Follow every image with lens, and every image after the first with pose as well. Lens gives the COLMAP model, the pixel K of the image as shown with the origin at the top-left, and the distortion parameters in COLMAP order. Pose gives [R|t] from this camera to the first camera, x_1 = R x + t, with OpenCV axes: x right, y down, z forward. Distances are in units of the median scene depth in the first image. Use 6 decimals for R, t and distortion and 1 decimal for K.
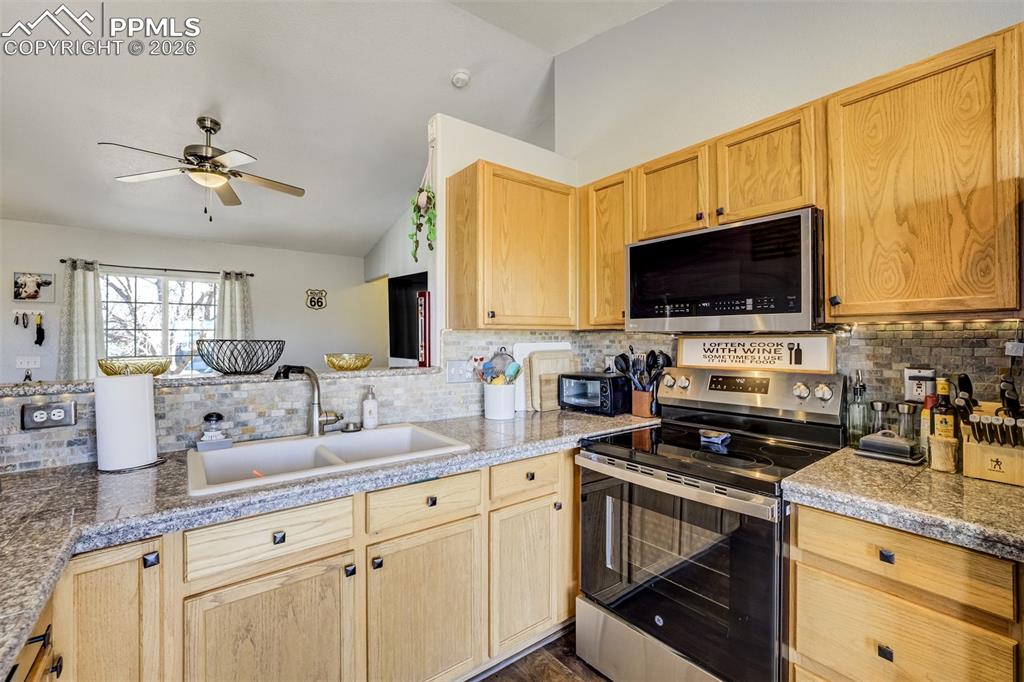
lens RADIAL K [[436.1, 0, 510.8], [0, 436.1, 344.9], [0, 0, 1]] dist [-0.029214, 0.008240]
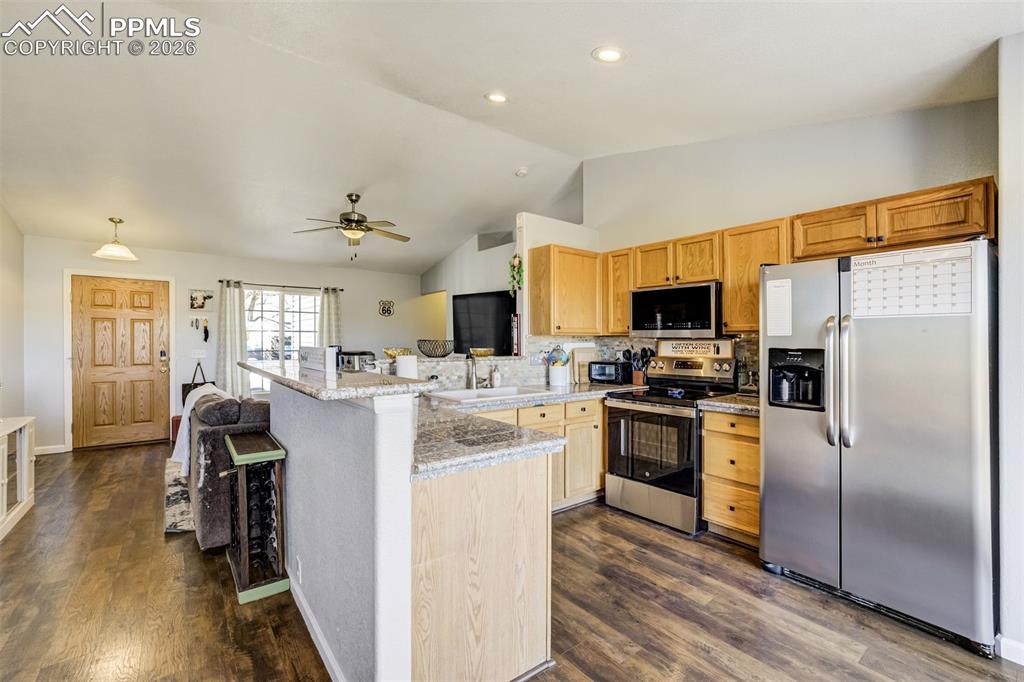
lens RADIAL K [[436.1, 0, 513.8], [0, 436.1, 333.9], [0, 0, 1]] dist [-0.029214, 0.008240]
pose [[0.999817, 0.008218, 0.017293, -0.274392], [-0.007743, 0.999596, -0.027360, 0.011144], [-0.017510, 0.027221, 0.999476, -0.883221]]
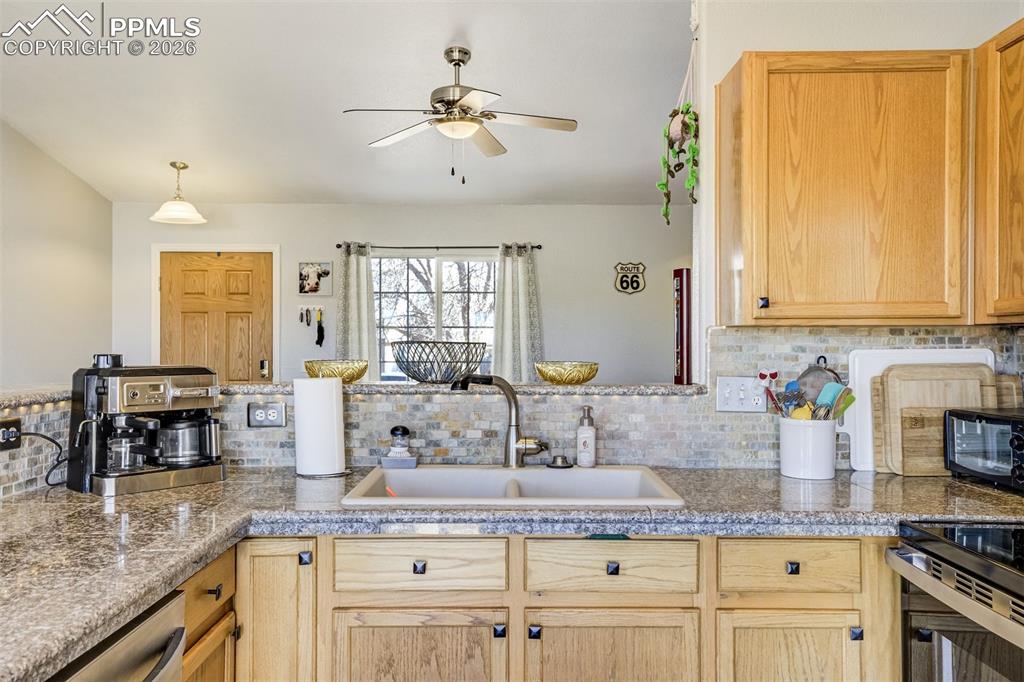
lens RADIAL K [[793.2, 0, 509.8], [0, 793.2, 356.8], [0, 0, 1]] dist [0.020659, 0.006051]
pose [[0.800490, 0.016638, -0.599115, 0.345903], [-0.011931, 0.999859, 0.011825, -0.001960], [0.599227, -0.002317, 0.800576, -0.113023]]
